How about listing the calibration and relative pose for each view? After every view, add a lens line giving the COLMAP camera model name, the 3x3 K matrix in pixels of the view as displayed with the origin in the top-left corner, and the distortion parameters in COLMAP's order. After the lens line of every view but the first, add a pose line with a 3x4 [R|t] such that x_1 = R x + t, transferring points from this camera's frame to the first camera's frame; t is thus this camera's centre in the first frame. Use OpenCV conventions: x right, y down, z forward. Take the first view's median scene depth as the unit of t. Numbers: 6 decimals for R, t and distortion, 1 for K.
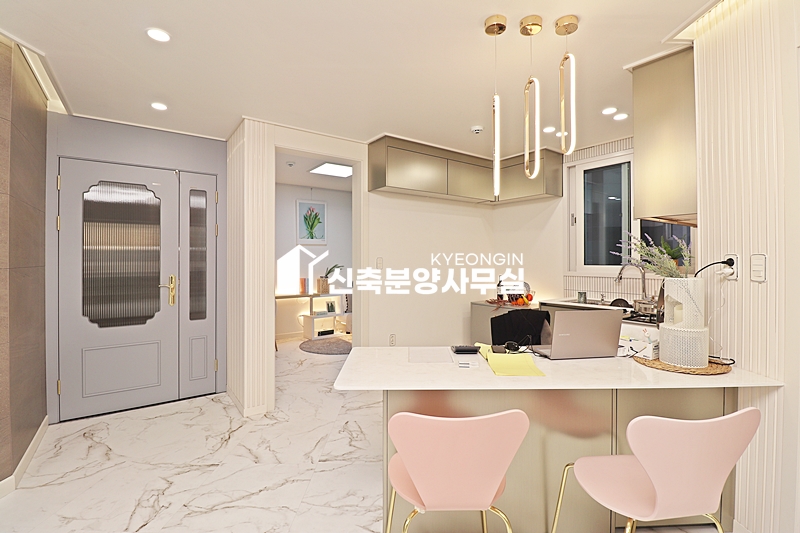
lens RADIAL K [[367.2, 0, 399.2], [0, 367.2, 258.0], [0, 0, 1]] dist [0.000318, -0.013455]
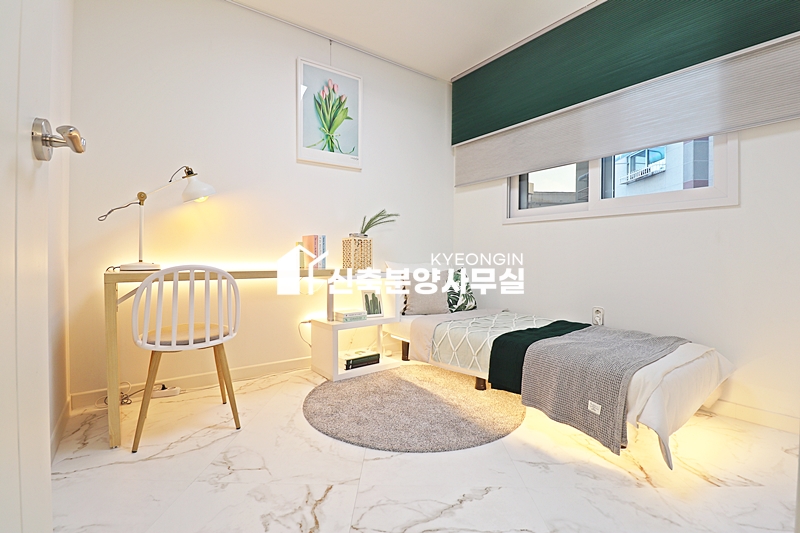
lens RADIAL K [[367.2, 0, 399.2], [0, 367.2, 258.0], [0, 0, 1]] dist [0.000318, -0.013455]
pose [[0.999926, 0.011536, 0.003755, -0.280390], [-0.011598, 0.999788, 0.017010, 0.127280], [-0.003558, -0.017052, 0.999848, 0.992914]]
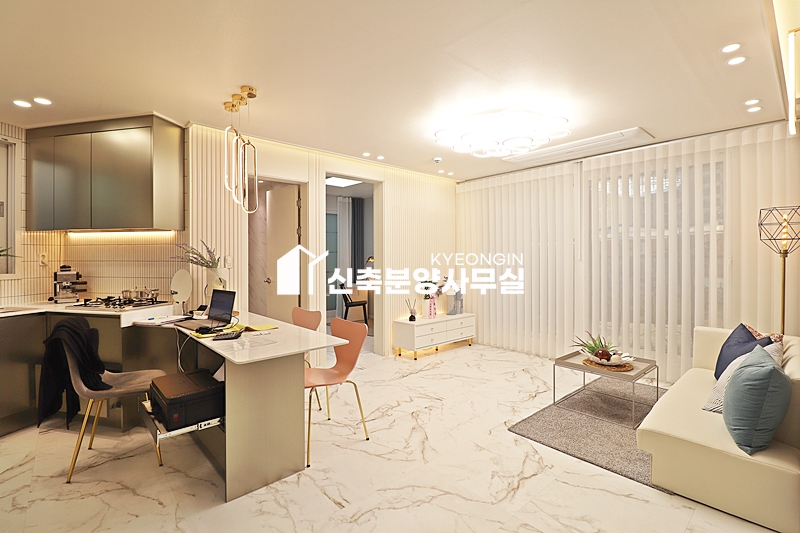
lens RADIAL K [[369.7, 0, 401.9], [0, 369.7, 258.4], [0, 0, 1]] dist [0.001791, -0.013977]
pose [[-0.676870, 0.000987, 0.736102, -0.610020], [0.000759, 1.000000, -0.000643, 0.004798], [-0.736103, 0.000123, -0.676870, 0.788362]]
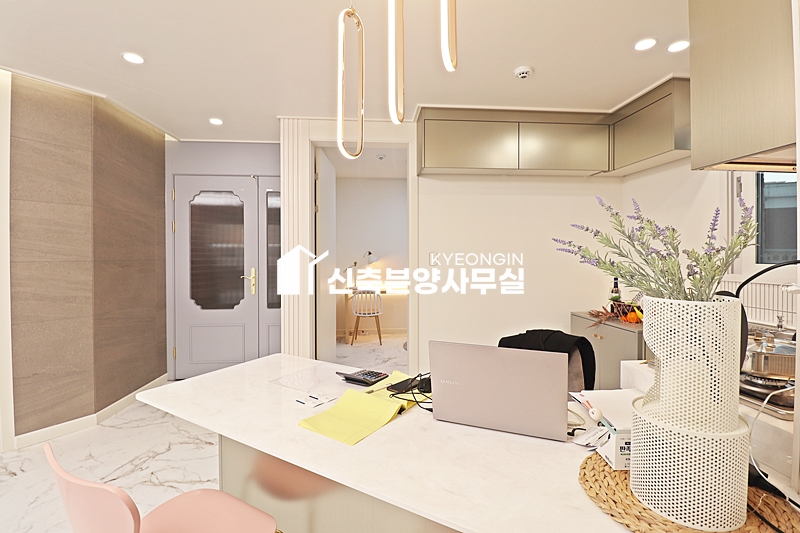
lens RADIAL K [[371.5, 0, 398.4], [0, 371.5, 257.8], [0, 0, 1]] dist [-0.000339, -0.013662]
pose [[0.854611, 0.003683, -0.519255, 0.355662], [0.002256, 0.999939, 0.010807, 0.003110], [0.519264, -0.010407, 0.854551, 0.235729]]
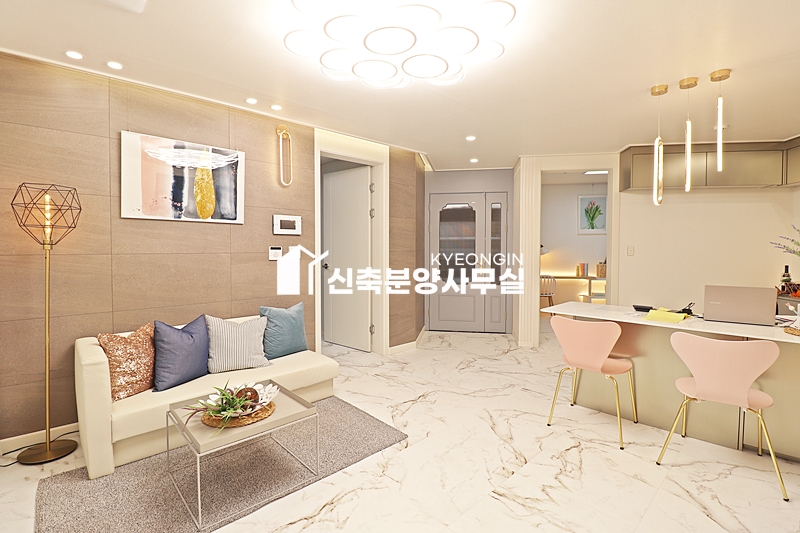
lens RADIAL K [[375.3, 0, 401.6], [0, 375.3, 258.9], [0, 0, 1]] dist [-0.000638, -0.010525]
pose [[0.700116, 0.024204, -0.713619, 0.323365], [0.001495, 0.999373, 0.035363, -0.002862], [0.714028, -0.025825, 0.699641, -0.424088]]
